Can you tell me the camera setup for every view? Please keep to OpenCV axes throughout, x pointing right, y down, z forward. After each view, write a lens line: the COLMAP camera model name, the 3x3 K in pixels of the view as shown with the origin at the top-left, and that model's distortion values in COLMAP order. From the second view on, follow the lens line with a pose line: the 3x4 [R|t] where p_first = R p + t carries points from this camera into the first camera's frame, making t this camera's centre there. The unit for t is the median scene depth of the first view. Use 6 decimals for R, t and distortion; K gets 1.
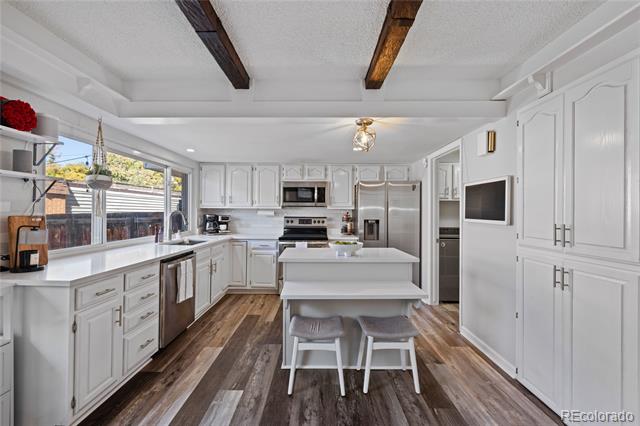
lens RADIAL K [[269.1, 0, 317.8], [0, 269.1, 208.7], [0, 0, 1]] dist [0.000957, 0.000271]
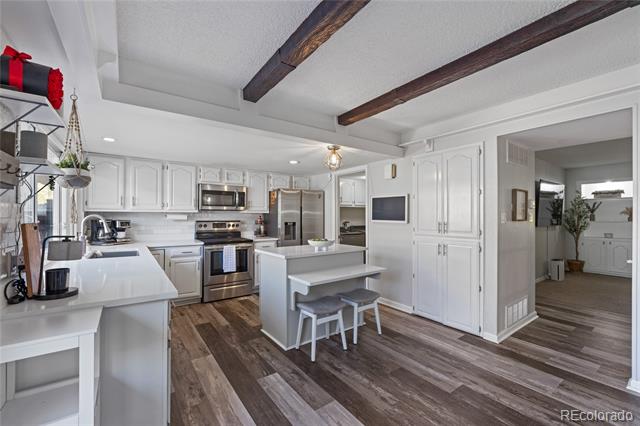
lens RADIAL K [[269.1, 0, 317.8], [0, 269.1, 208.7], [0, 0, 1]] dist [0.000957, 0.000271]
pose [[0.809571, 0.010159, 0.586935, -0.388594], [-0.003887, 0.999921, -0.011947, -0.003570], [-0.587010, 0.007391, 0.809546, -0.015510]]
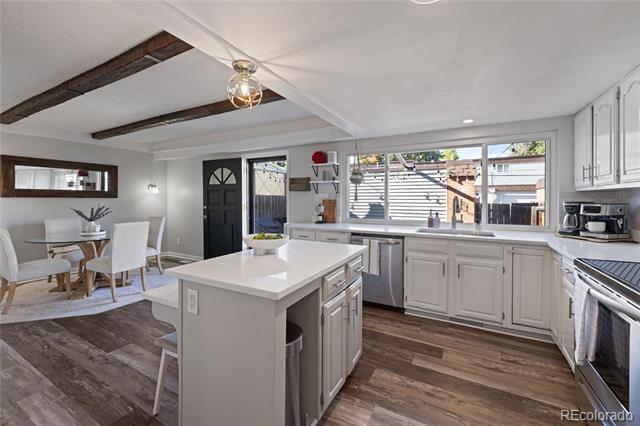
lens RADIAL K [[274.0, 0, 318.2], [0, 274.0, 205.4], [0, 0, 1]] dist [0.000906, 0.000129]
pose [[-0.482907, 0.016367, -0.875519, 0.408574], [0.006069, 0.999864, 0.015345, 0.015894], [0.875651, 0.002097, -0.482940, 0.875602]]
